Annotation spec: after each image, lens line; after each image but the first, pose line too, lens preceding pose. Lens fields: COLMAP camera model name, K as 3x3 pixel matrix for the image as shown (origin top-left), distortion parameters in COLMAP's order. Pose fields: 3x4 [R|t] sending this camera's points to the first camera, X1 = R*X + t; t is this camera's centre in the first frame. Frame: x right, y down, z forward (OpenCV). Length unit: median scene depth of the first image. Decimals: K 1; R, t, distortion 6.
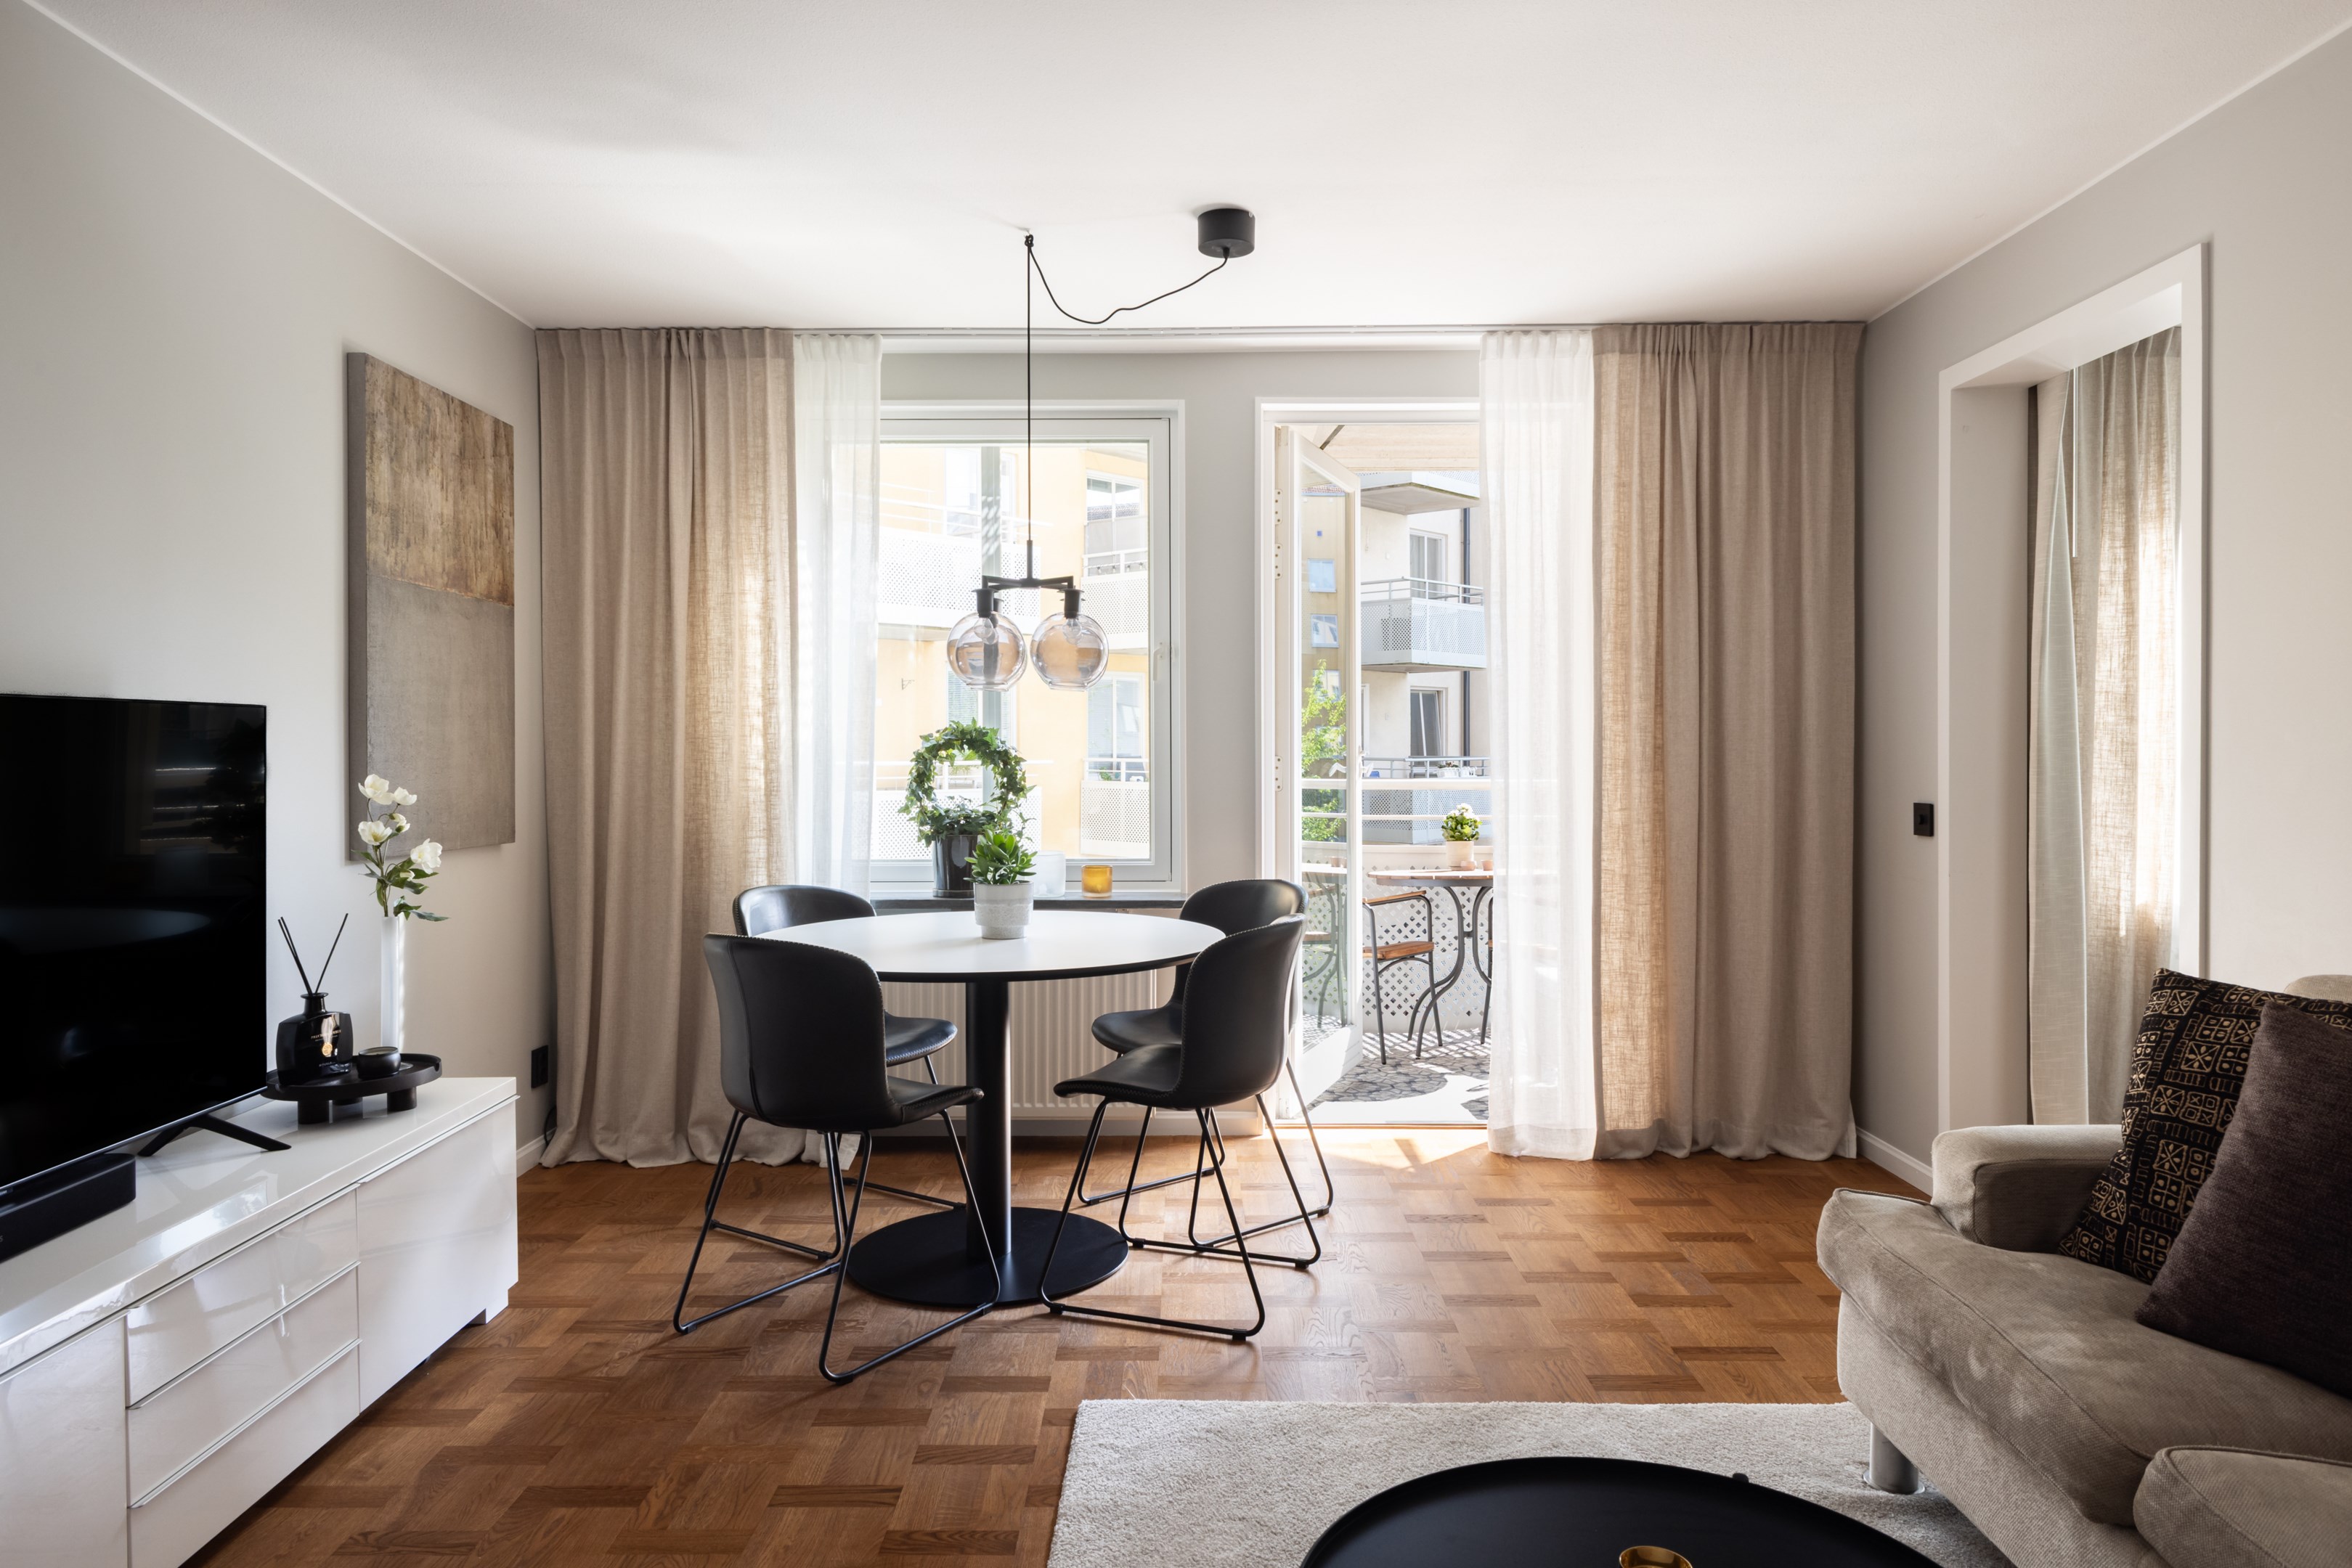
lens RADIAL K [[1493.6, 0, 1154.9], [0, 1493.6, 764.2], [0, 0, 1]] dist [0.010032, -0.004312]
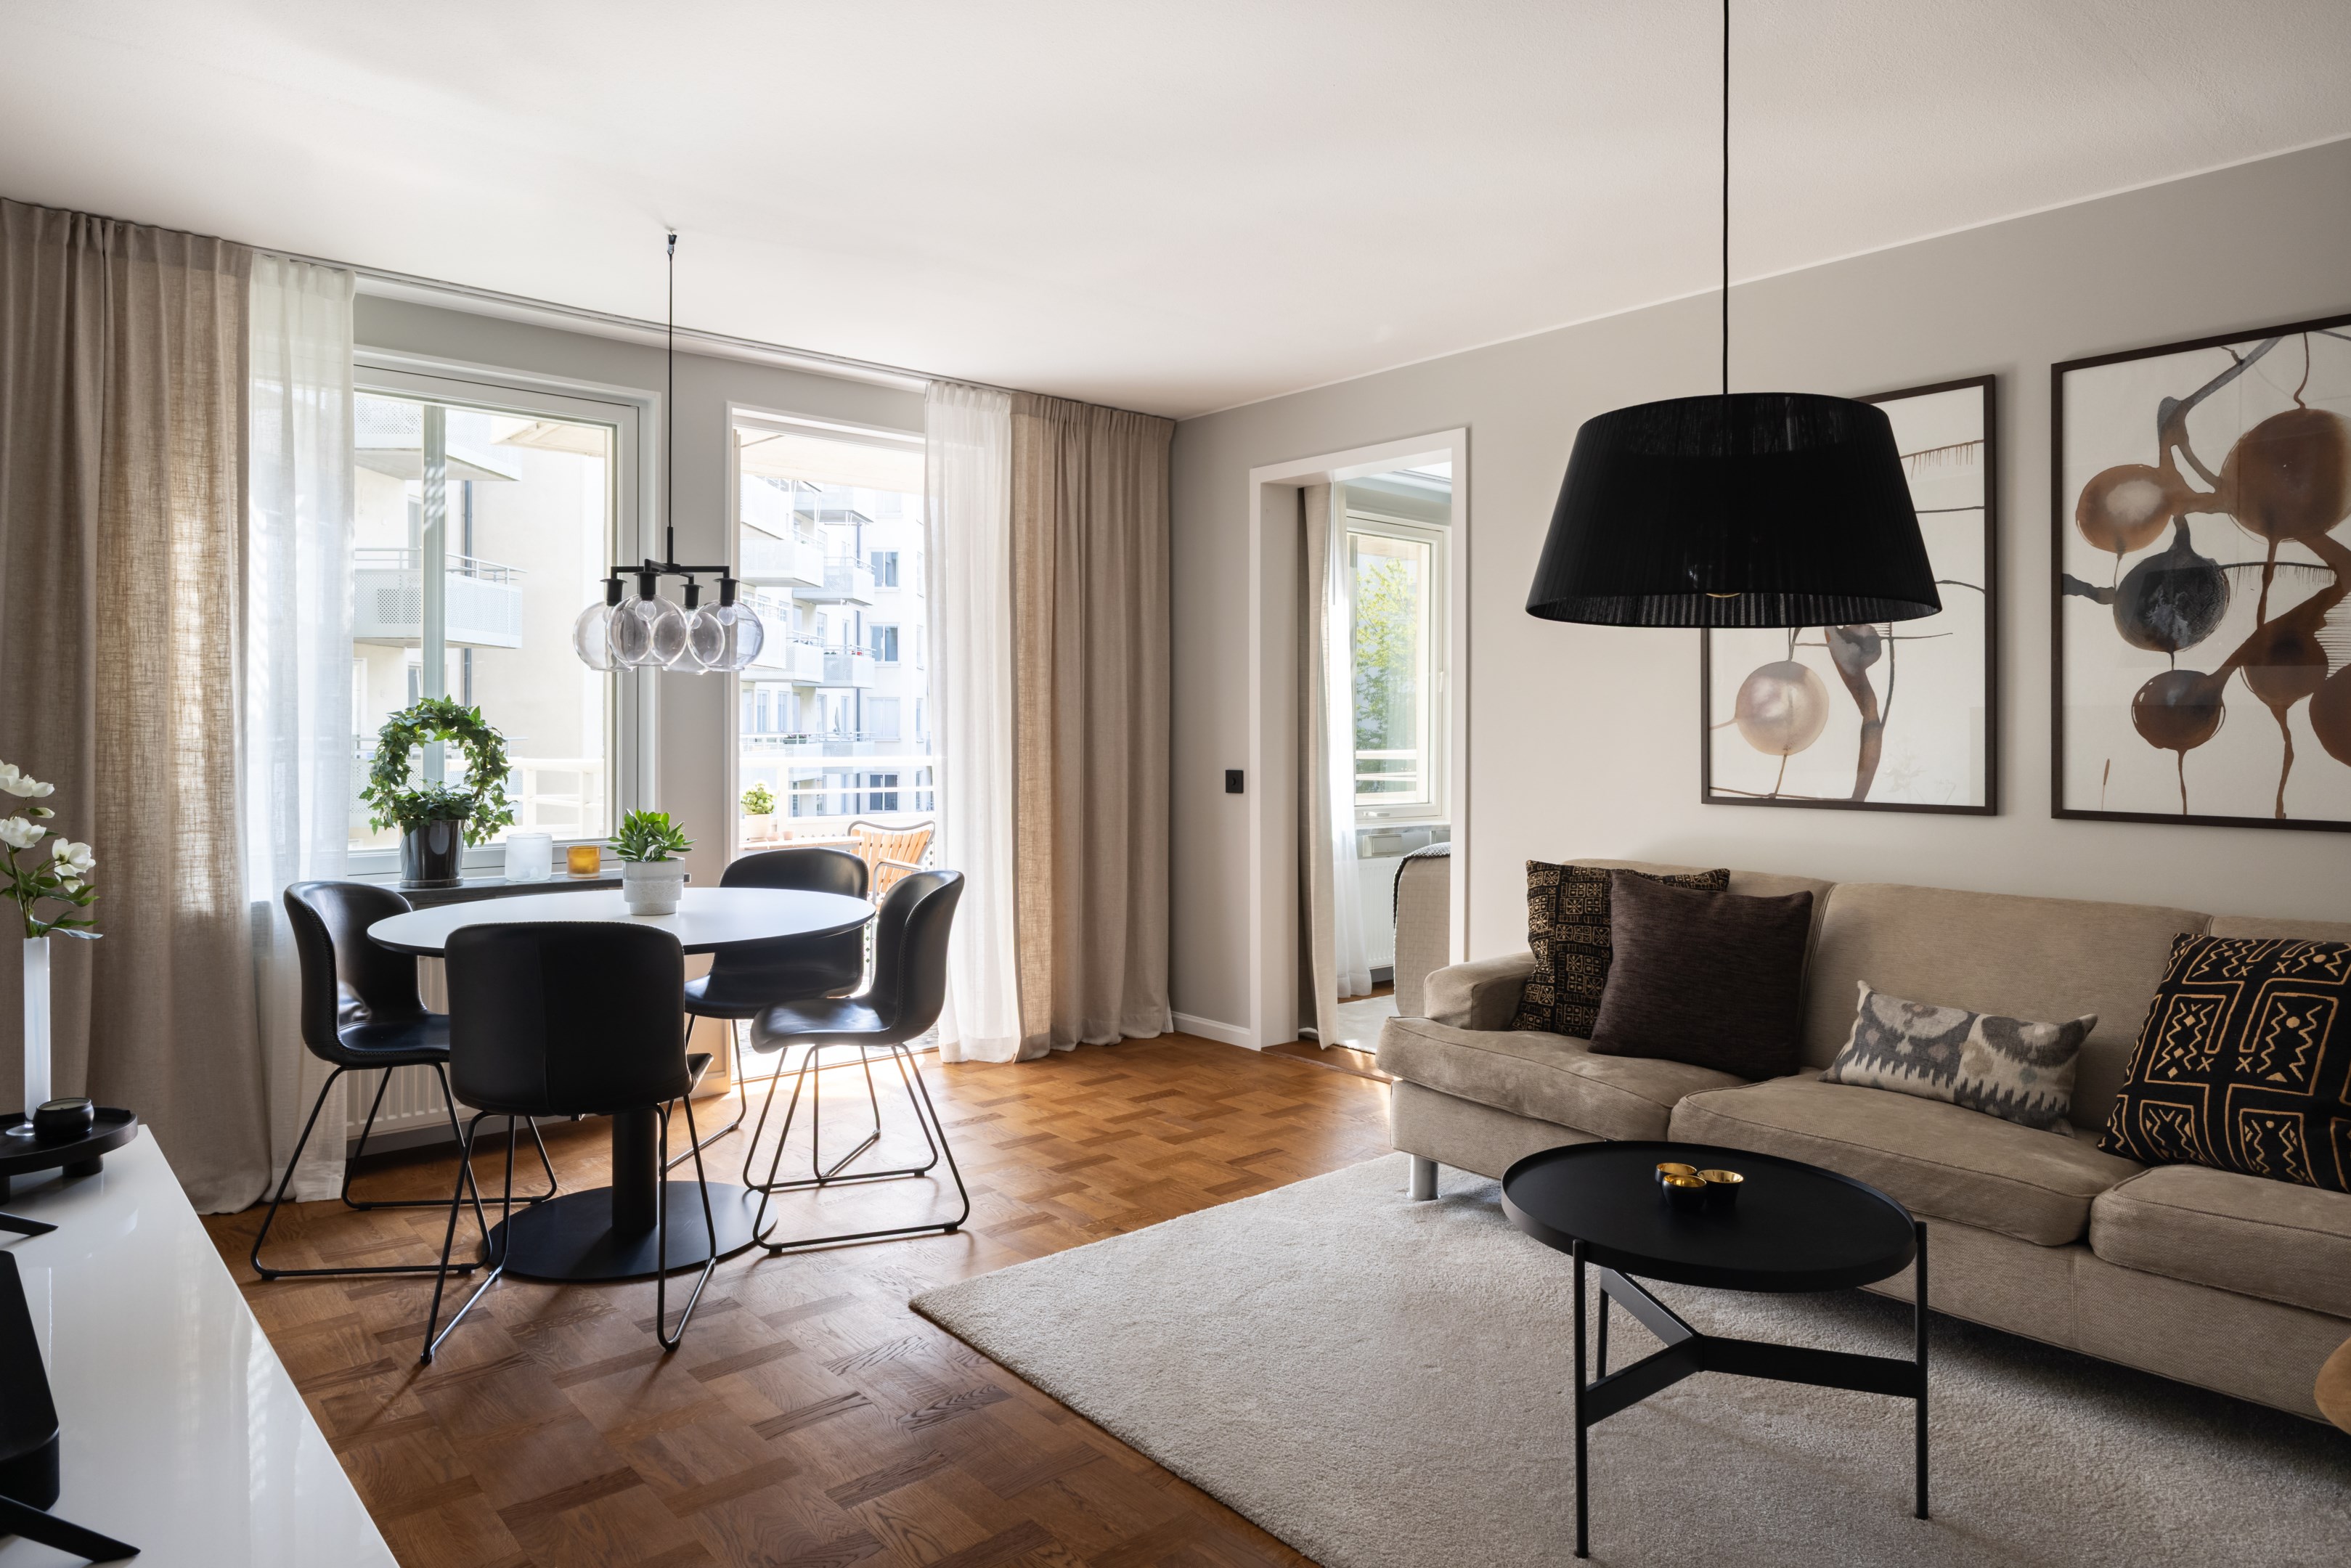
lens RADIAL K [[1416.4, 0, 1208.6], [0, 1416.4, 724.3], [0, 0, 1]] dist [-0.010506, -0.010379]
pose [[0.740921, 0.006754, 0.671558, -0.374440], [0.002488, 0.999915, -0.012801, -0.000215], [-0.671587, 0.011155, 0.740842, 0.021872]]
